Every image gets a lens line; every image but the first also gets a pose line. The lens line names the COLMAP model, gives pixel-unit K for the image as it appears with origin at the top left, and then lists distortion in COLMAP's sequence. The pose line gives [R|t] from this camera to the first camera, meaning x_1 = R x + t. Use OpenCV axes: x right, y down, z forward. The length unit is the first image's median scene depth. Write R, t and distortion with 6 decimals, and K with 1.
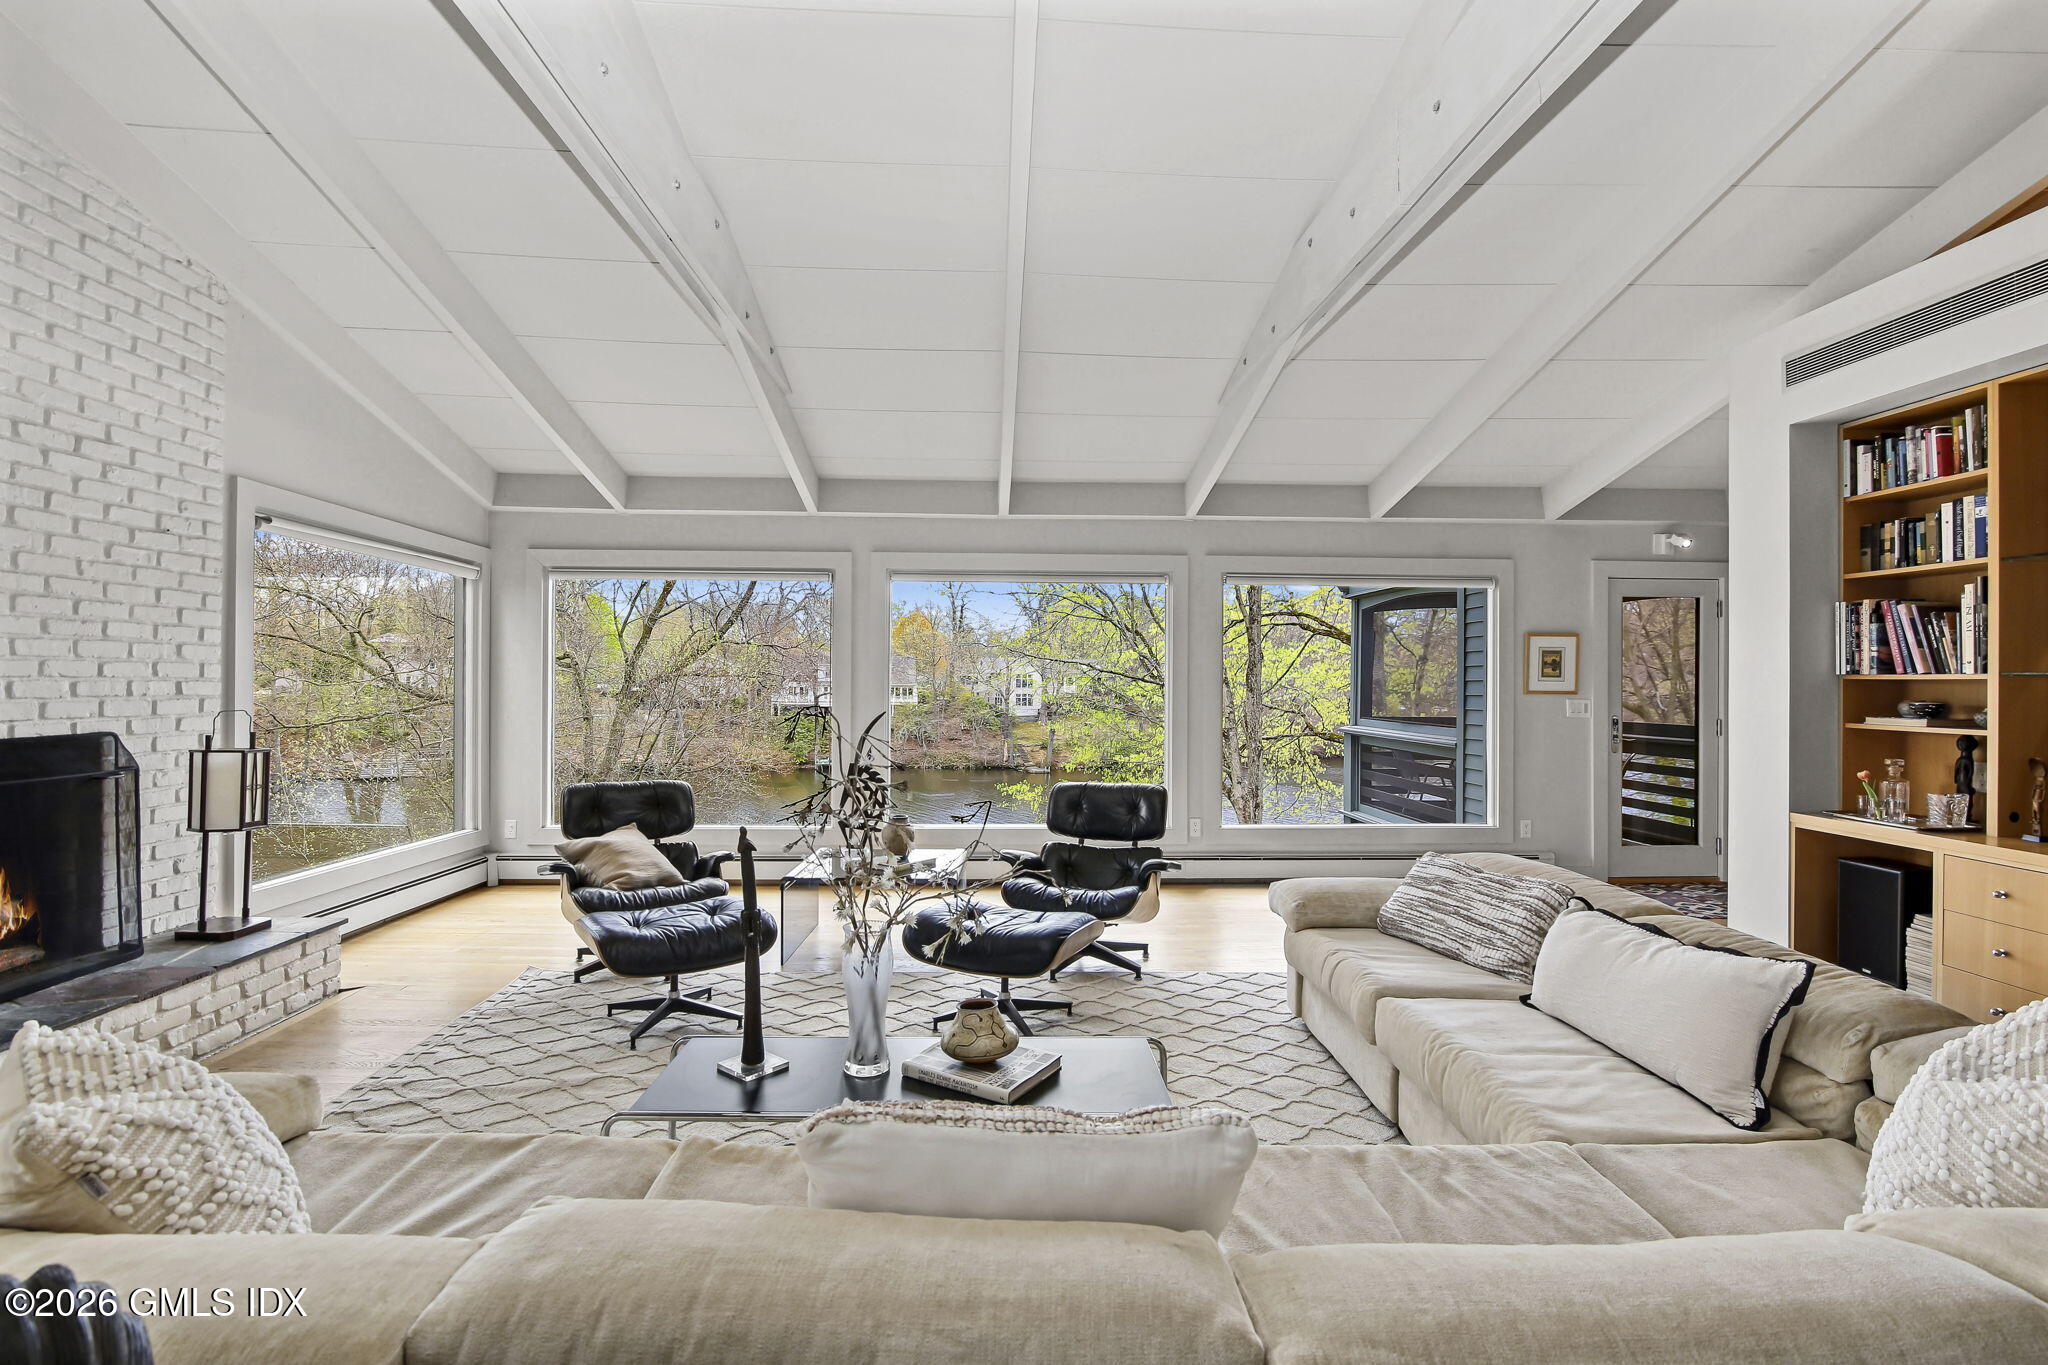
lens RADIAL K [[945.9, 0, 1024.4], [0, 945.9, 676.7], [0, 0, 1]] dist [-0.017401, 0.000903]
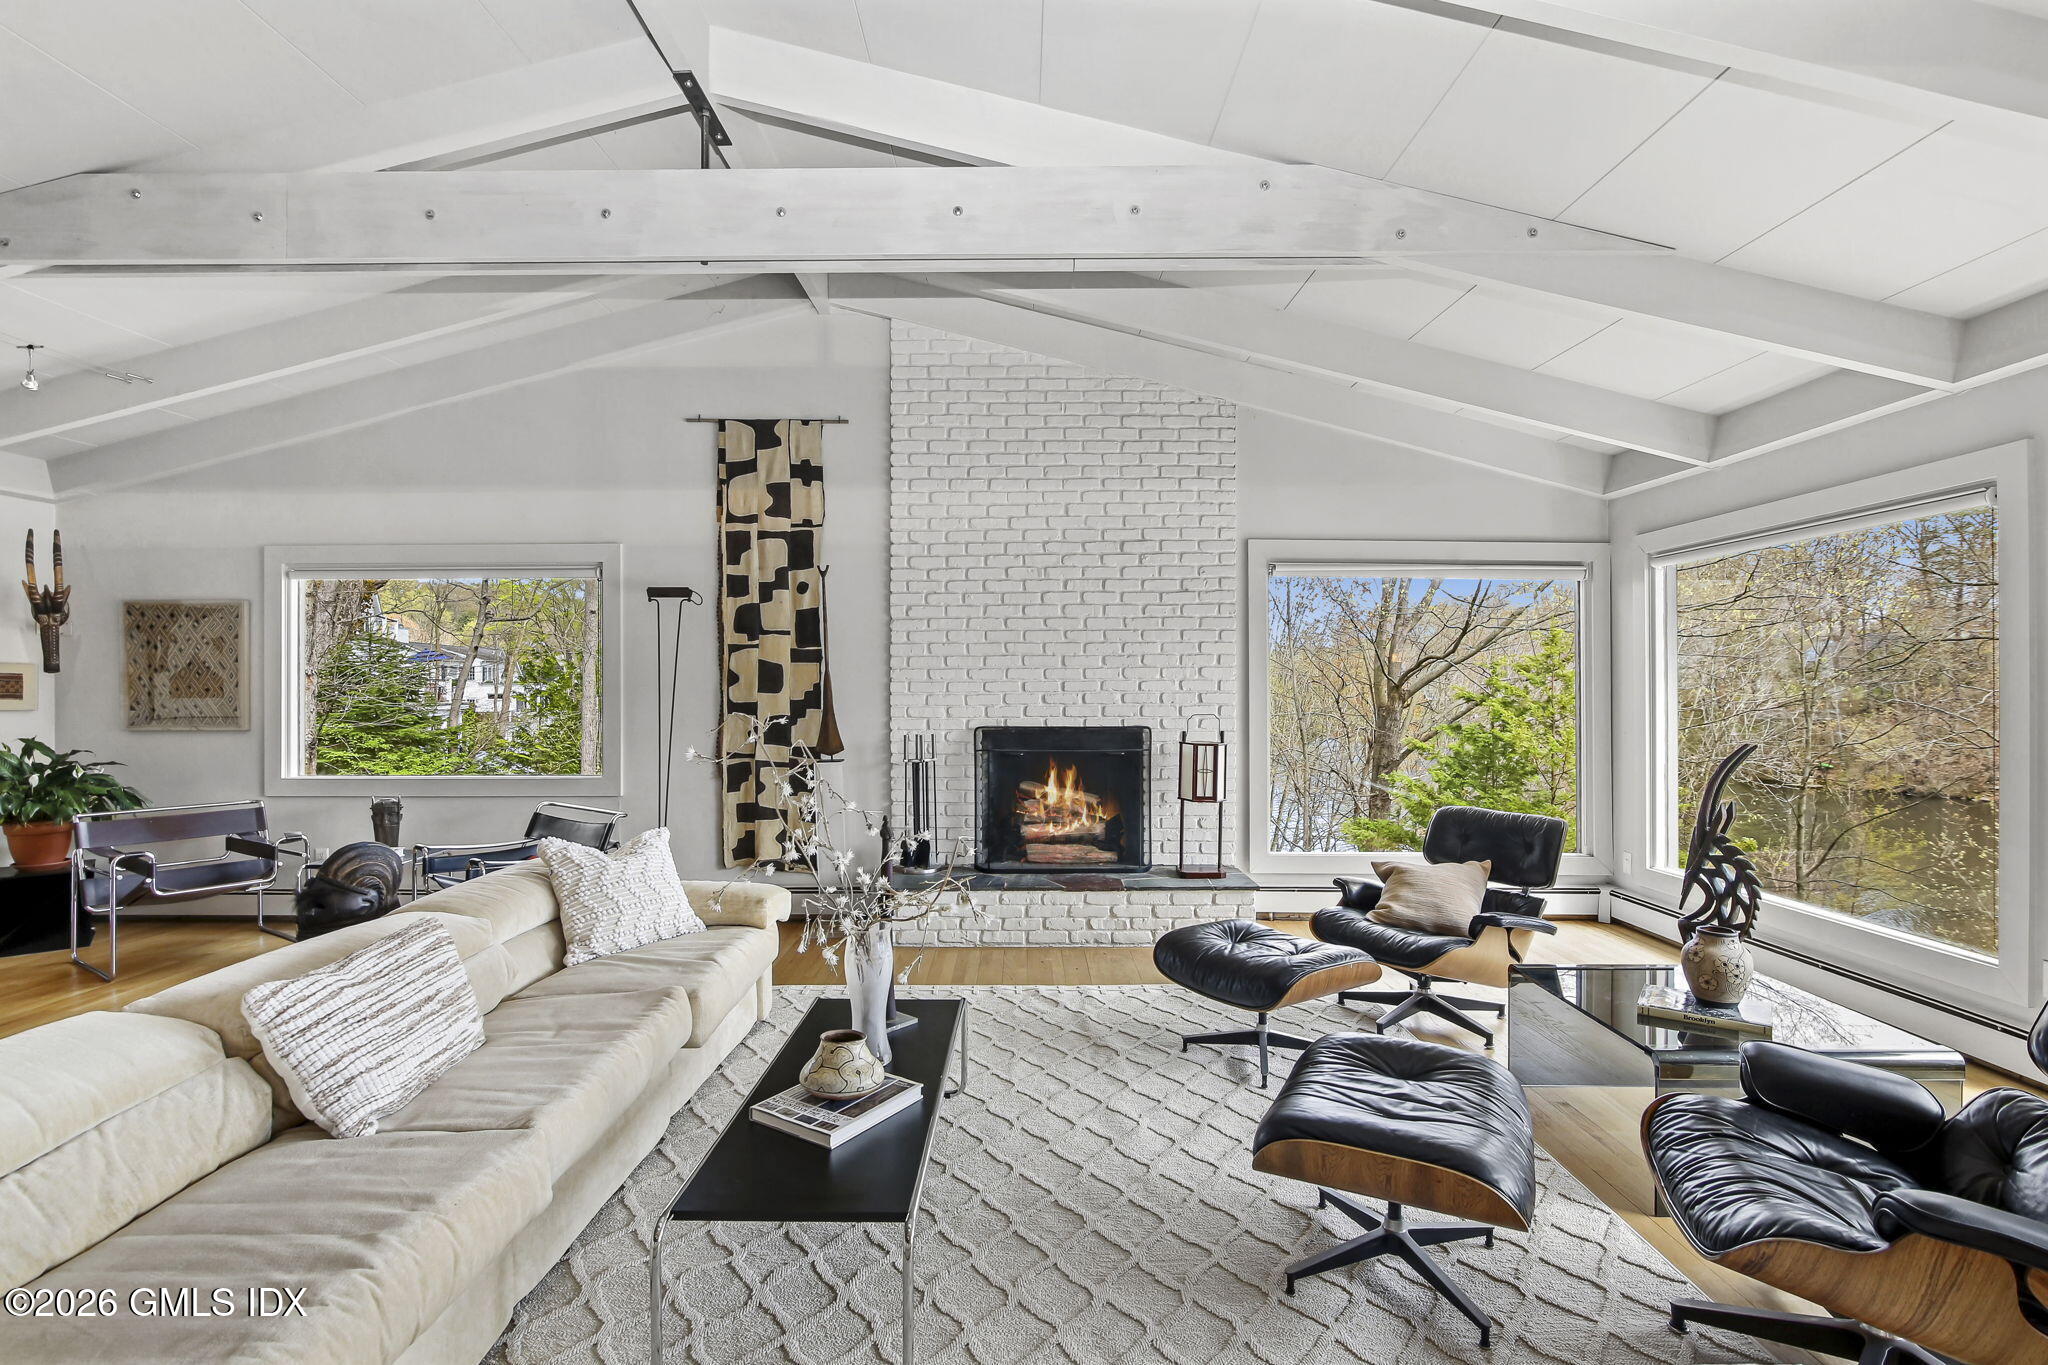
lens RADIAL K [[945.9, 0, 1010.4], [0, 945.9, 688.8], [0, 0, 1]] dist [-0.017401, 0.000903]
pose [[-0.041320, -0.007417, -0.999118, 0.587245], [0.008256, 0.999936, -0.007765, 0.006904], [0.999112, -0.008570, -0.041256, 0.814136]]
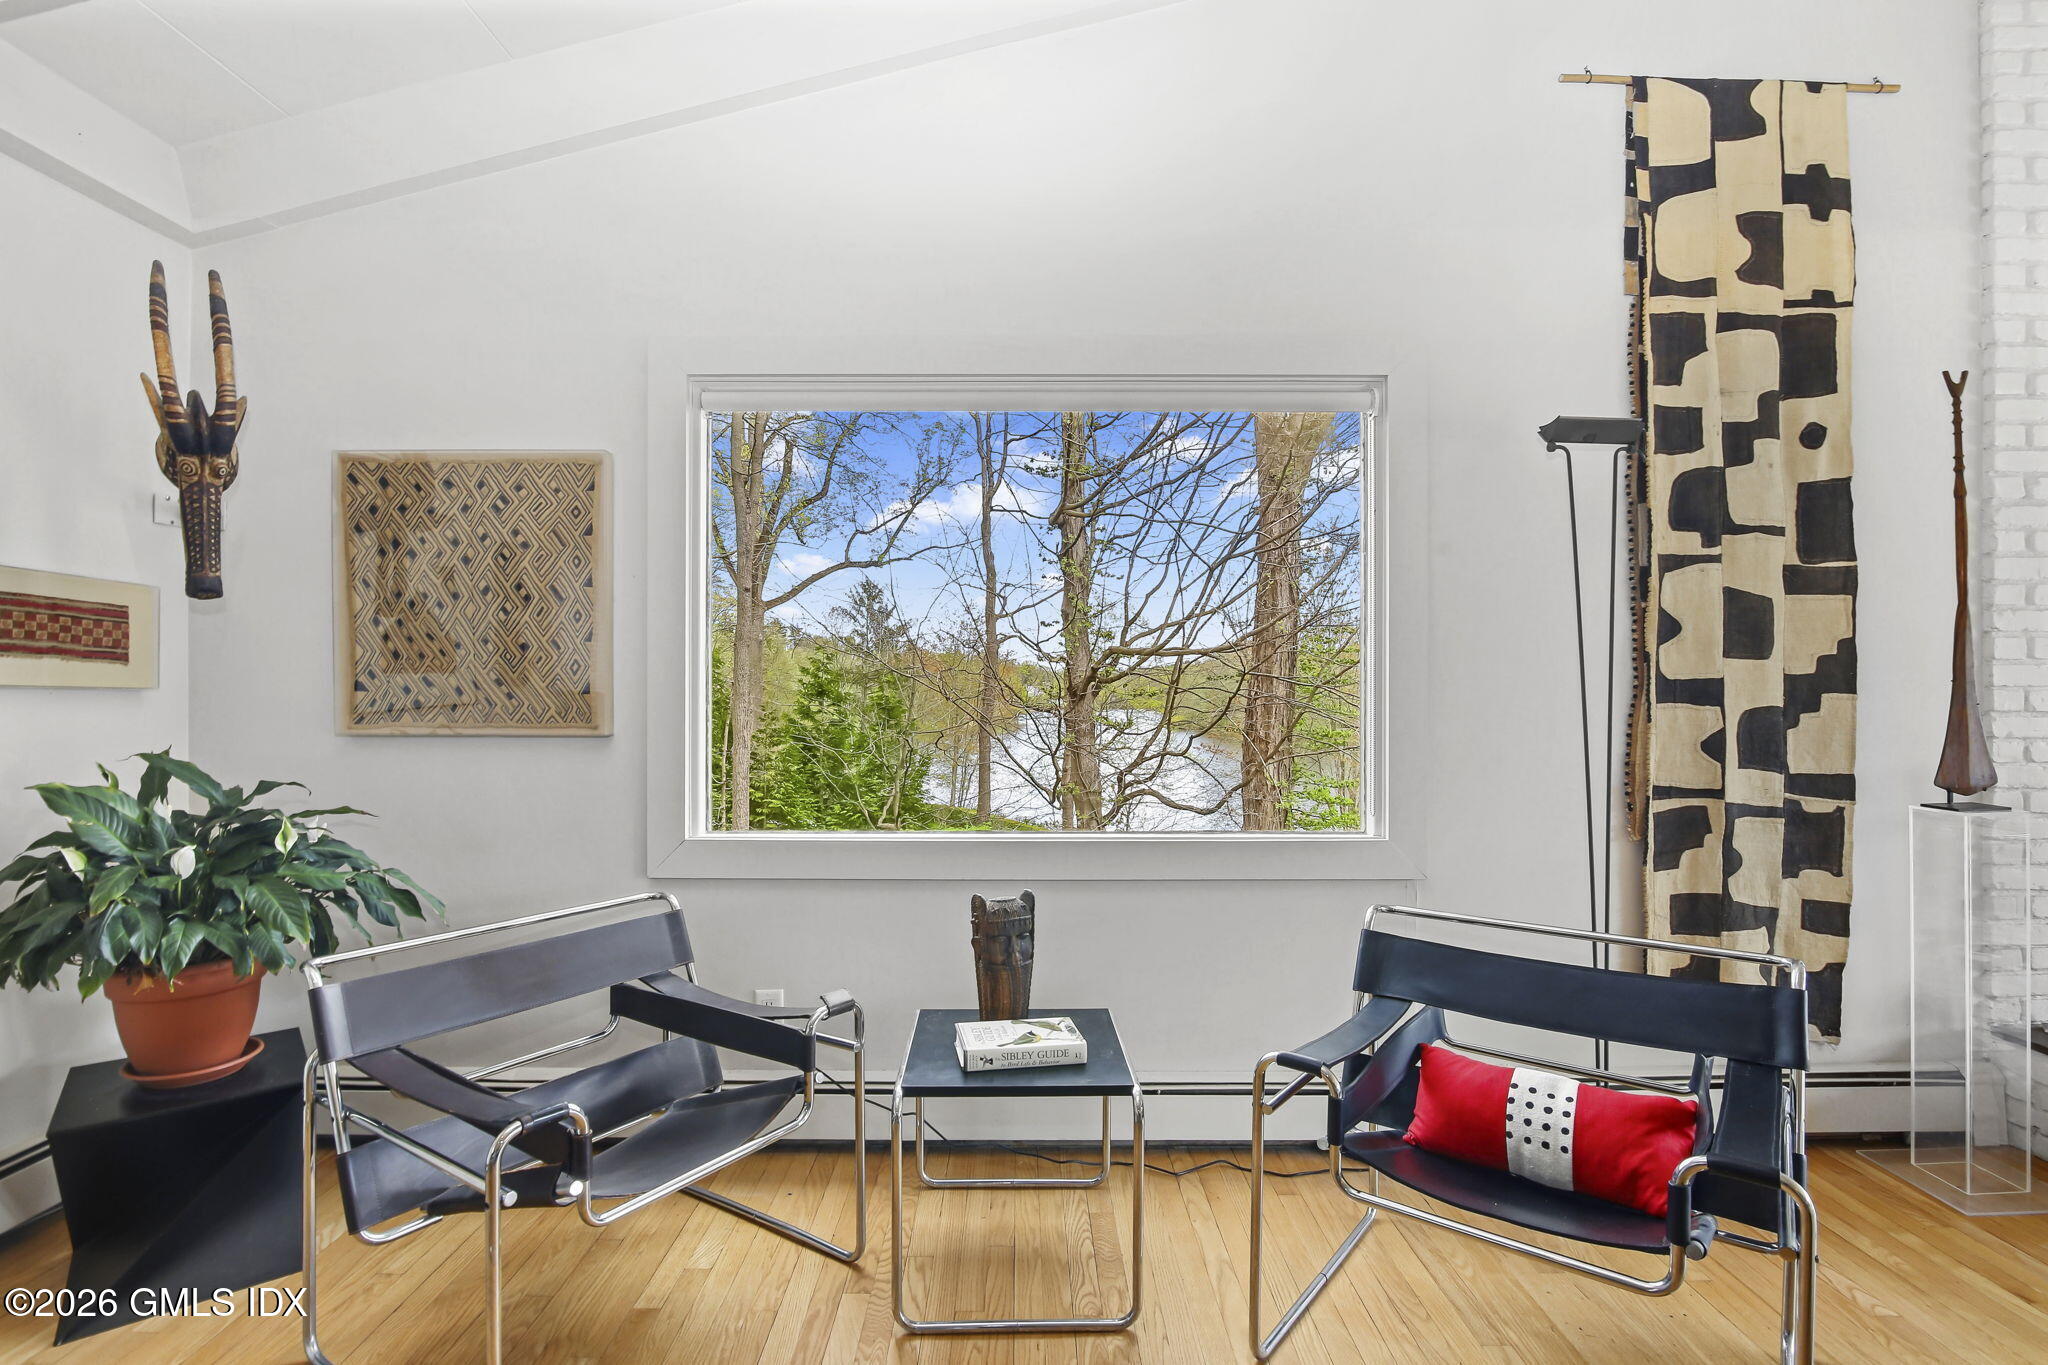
lens RADIAL K [[945.9, 0, 1009.4], [0, 945.9, 697.9], [0, 0, 1]] dist [-0.017401, 0.000903]
pose [[-0.042948, -0.003080, -0.999073, -0.194285], [0.003683, 0.999988, -0.003241, 0.028322], [0.999071, -0.003819, -0.042936, -0.168450]]
